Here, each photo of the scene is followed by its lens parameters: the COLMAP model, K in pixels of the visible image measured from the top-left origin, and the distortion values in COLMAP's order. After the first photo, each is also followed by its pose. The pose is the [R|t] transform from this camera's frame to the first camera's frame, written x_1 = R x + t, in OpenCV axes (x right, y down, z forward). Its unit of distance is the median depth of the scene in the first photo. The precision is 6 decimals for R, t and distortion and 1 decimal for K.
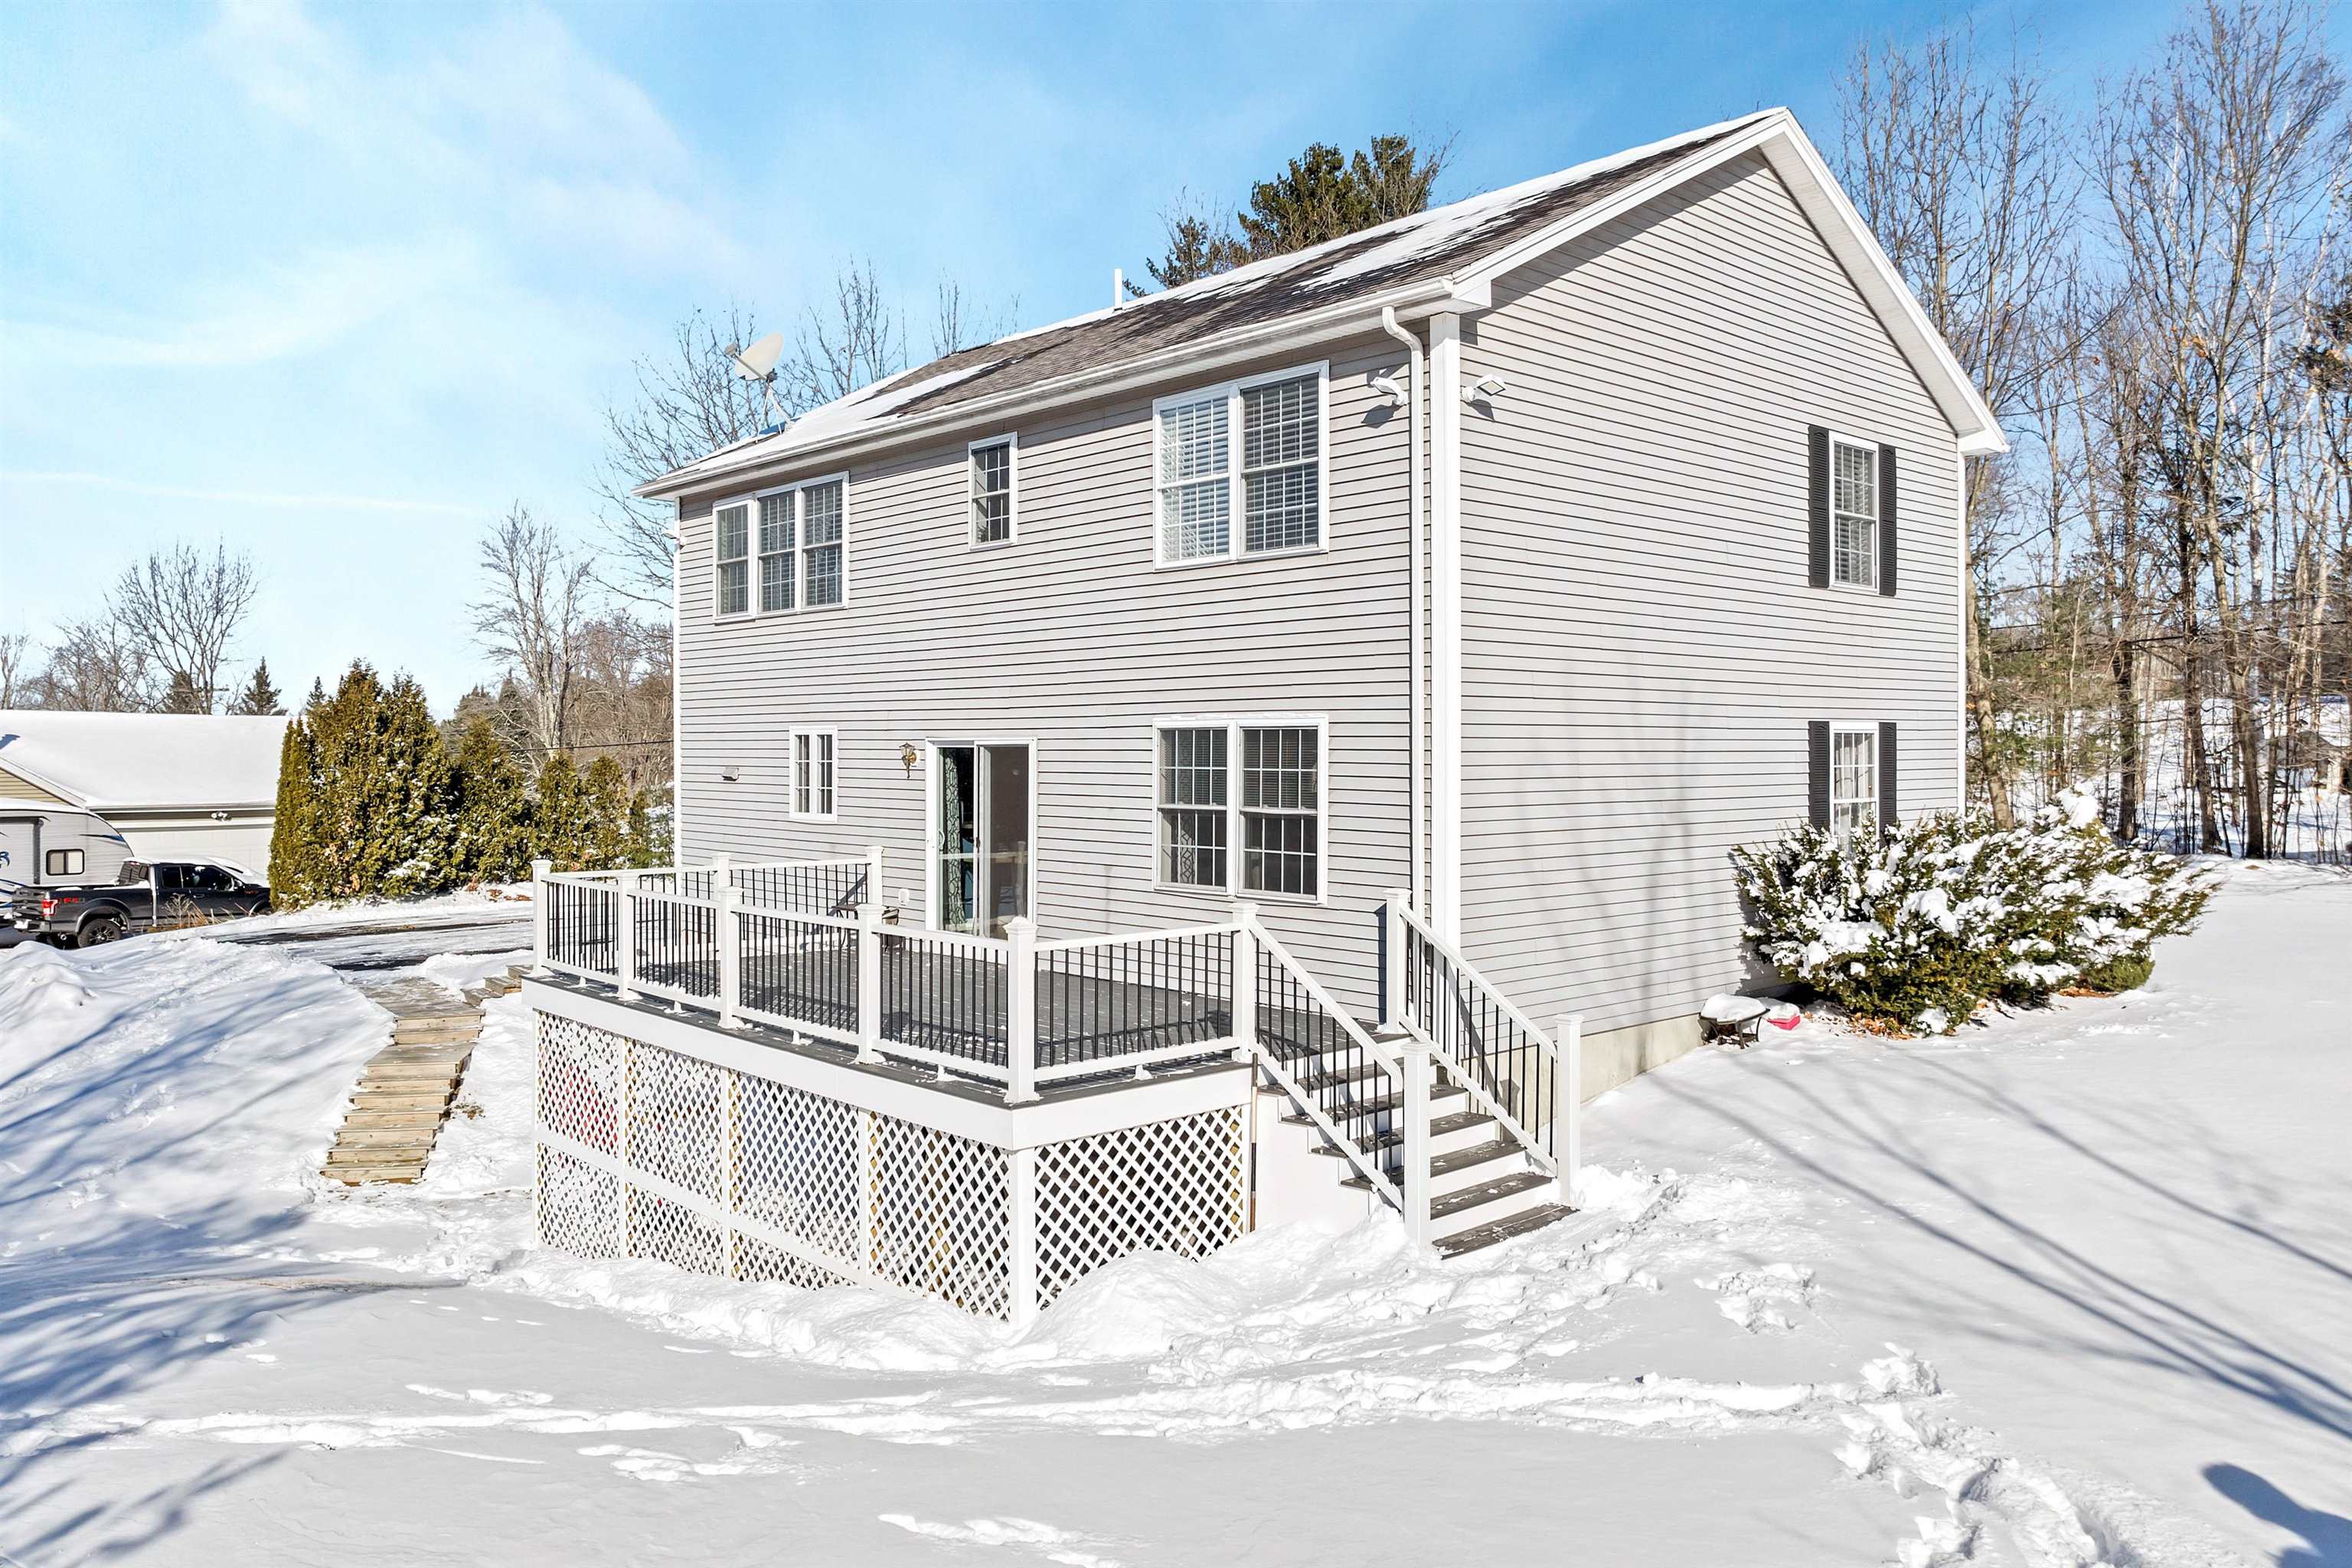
lens RADIAL K [[1710.8, 0, 1183.6], [0, 1710.8, 775.9], [0, 0, 1]] dist [-0.009954, -0.016873]
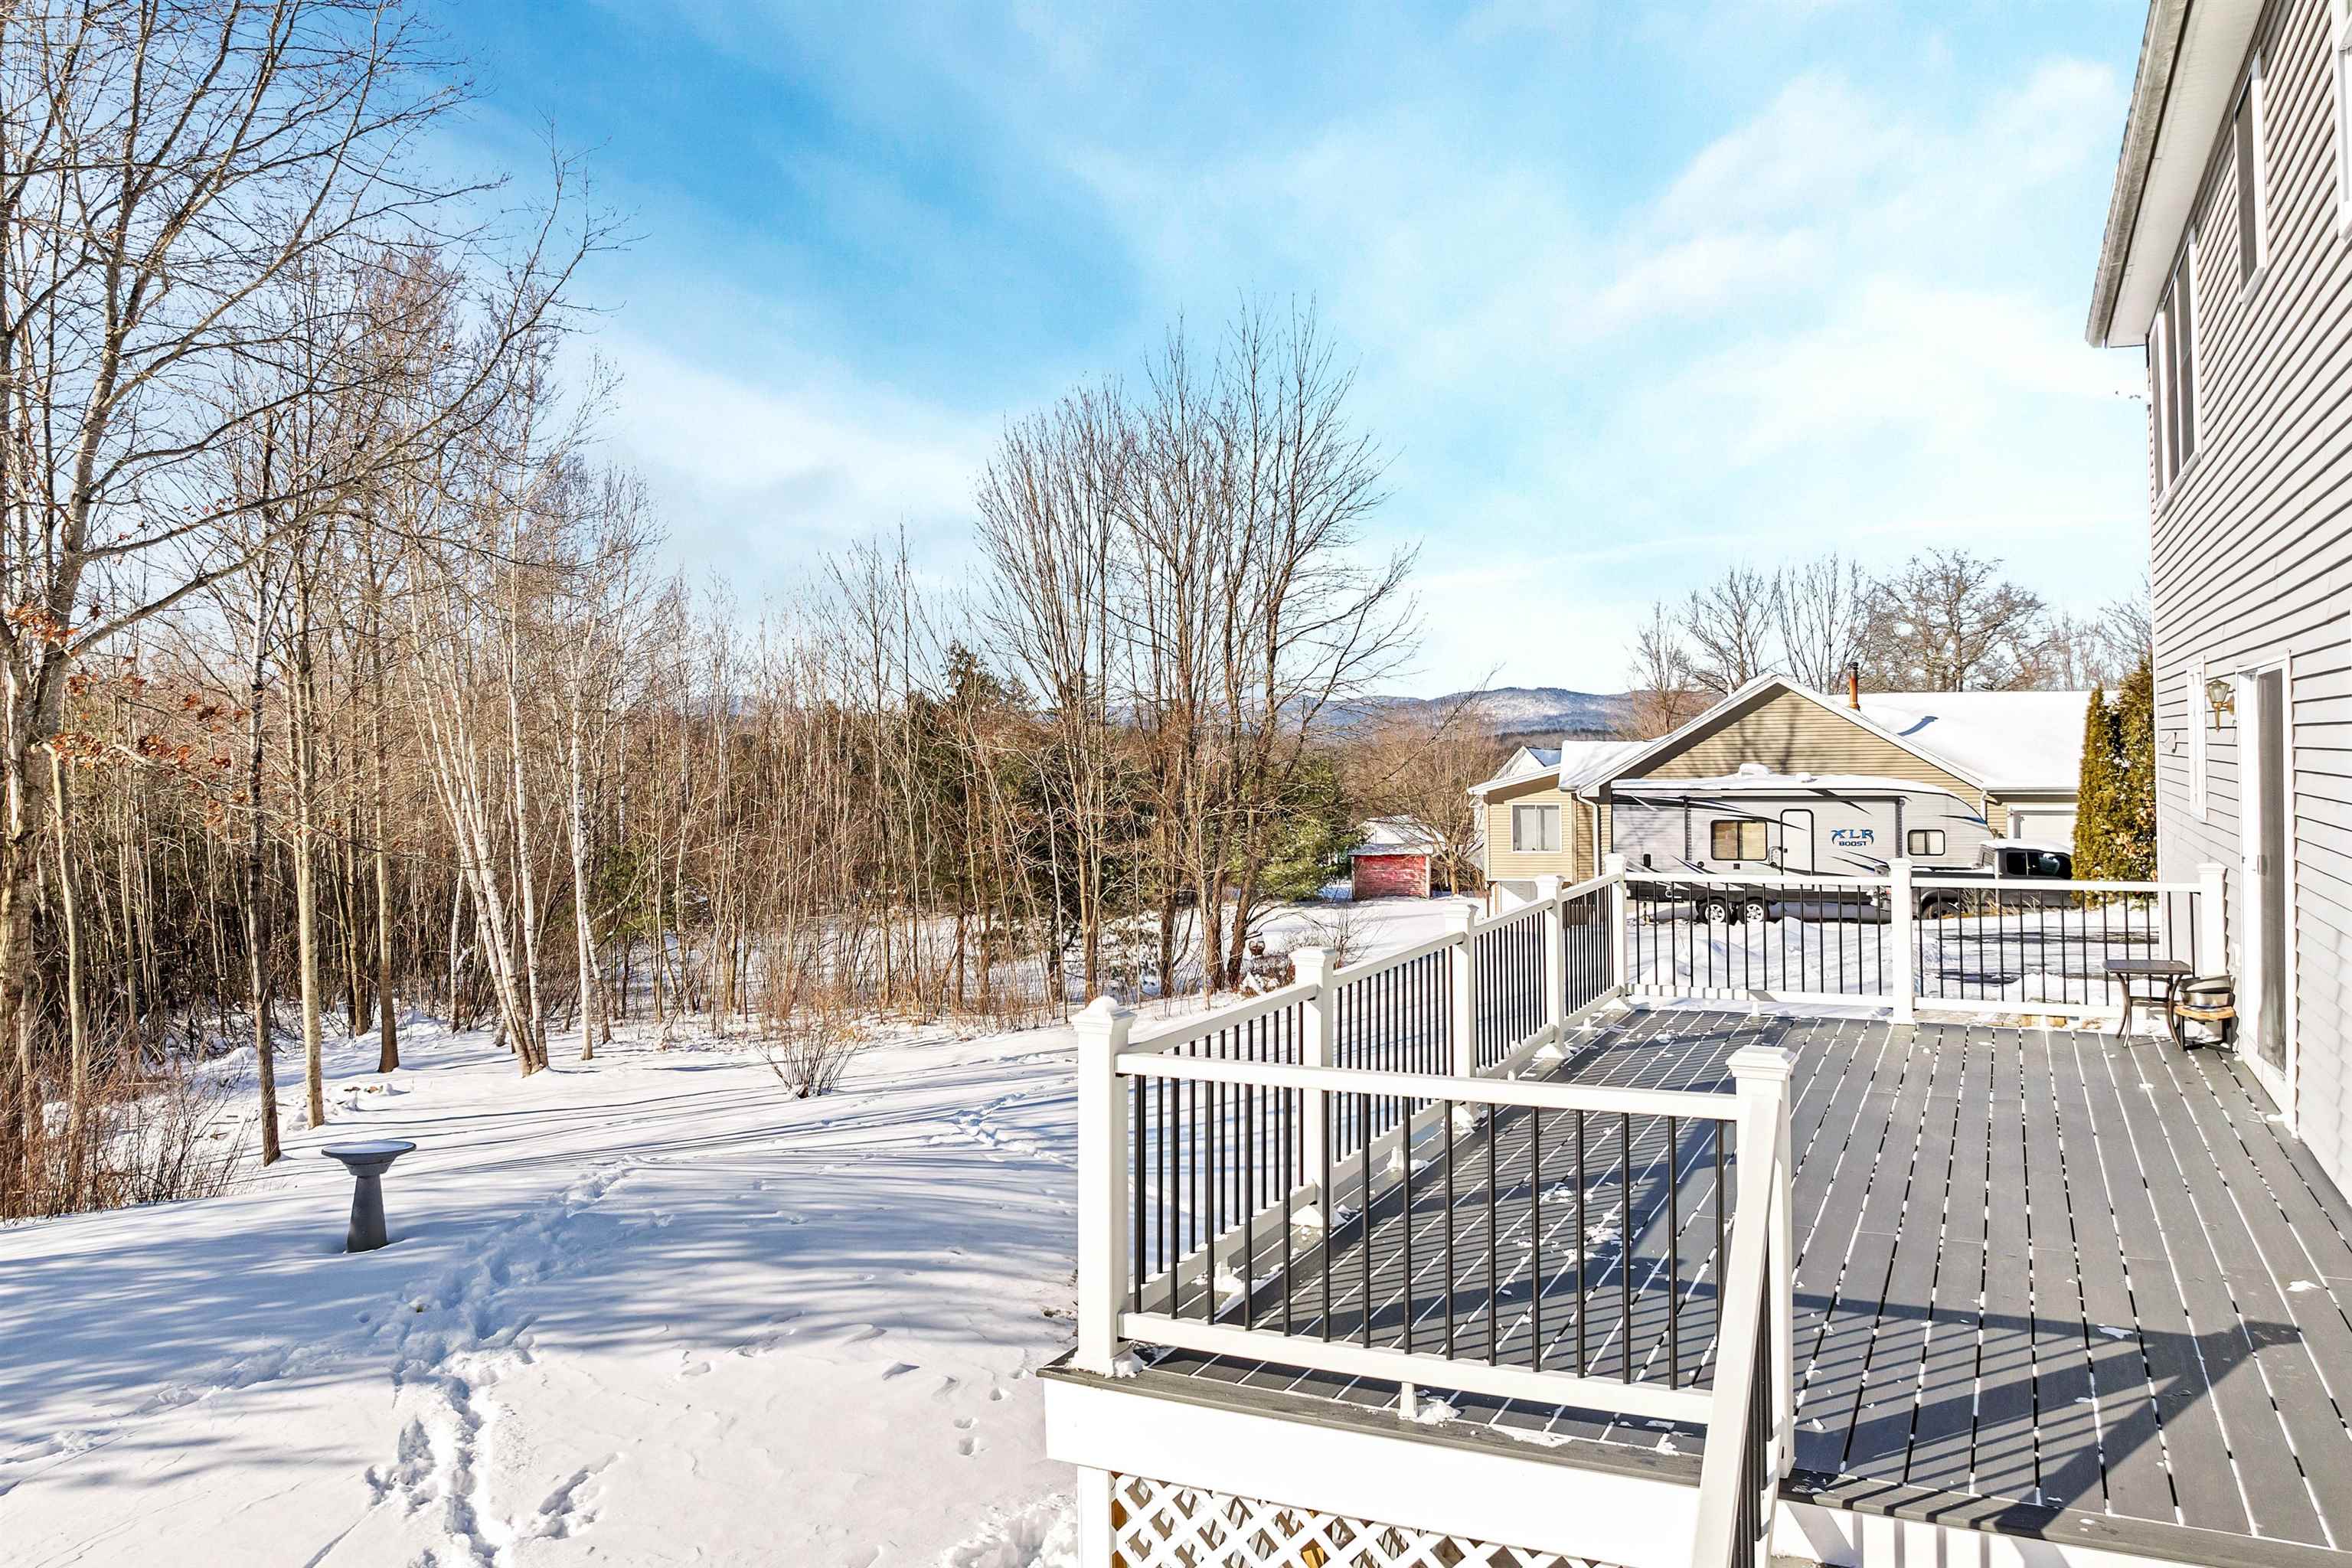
lens RADIAL K [[1710.8, 0, 1169.9], [0, 1710.8, 765.1], [0, 0, 1]] dist [-0.009954, -0.016873]
pose [[0.356939, 0.003525, -0.934121, 0.367100], [-0.001784, 0.999994, 0.003092, 0.010016], [0.934126, 0.000563, 0.356943, 0.801559]]
